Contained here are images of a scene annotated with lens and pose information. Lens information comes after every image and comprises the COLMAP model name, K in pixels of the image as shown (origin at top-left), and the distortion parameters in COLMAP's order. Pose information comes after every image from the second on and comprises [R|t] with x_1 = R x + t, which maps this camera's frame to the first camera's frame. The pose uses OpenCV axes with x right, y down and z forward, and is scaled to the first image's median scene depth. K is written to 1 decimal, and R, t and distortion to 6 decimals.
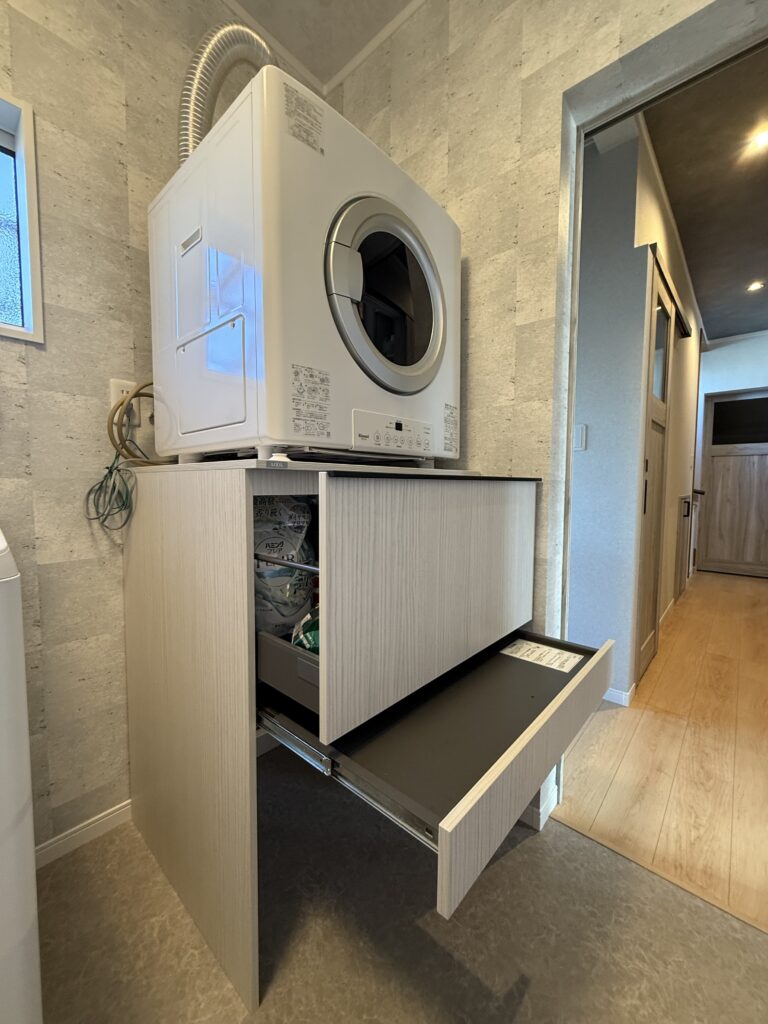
lens RADIAL K [[408.0, 0, 384.0], [0, 408.0, 512.0], [0, 0, 1]] dist [-0.000930, -0.000090]
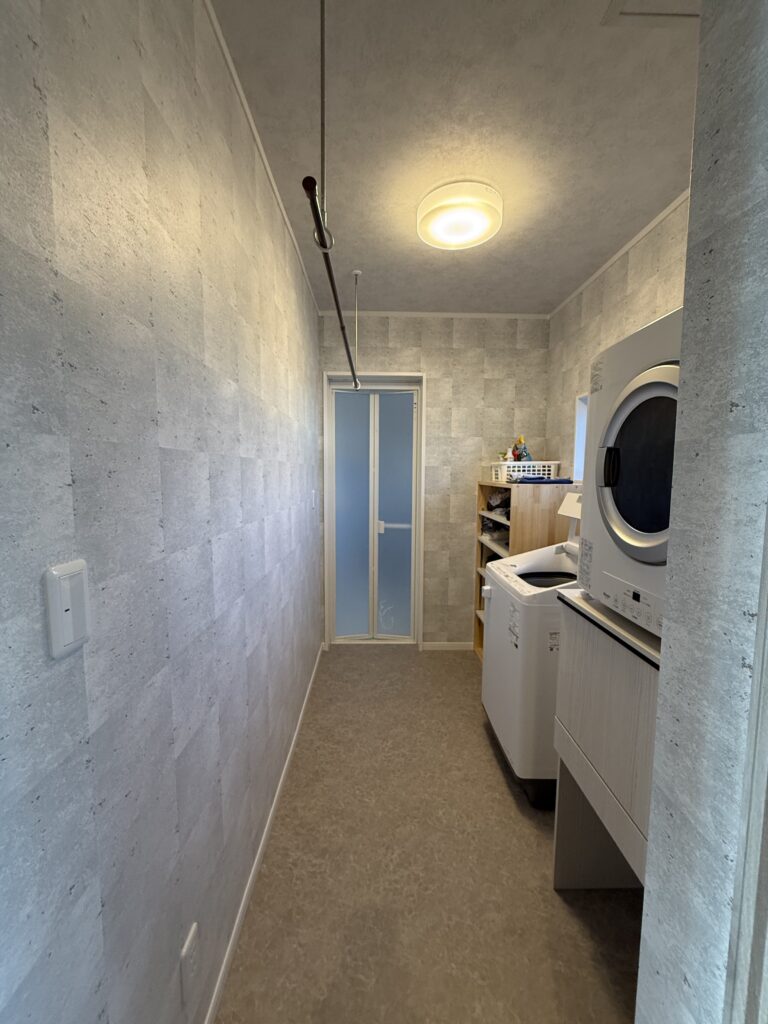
lens RADIAL K [[408.0, 0, 384.0], [0, 408.0, 512.0], [0, 0, 1]] dist [-0.000930, -0.000090]
pose [[0.737320, -0.058377, 0.673017, -0.691616], [0.034971, 0.998222, 0.048273, -0.391327], [-0.674638, -0.012057, 0.738050, 0.398363]]
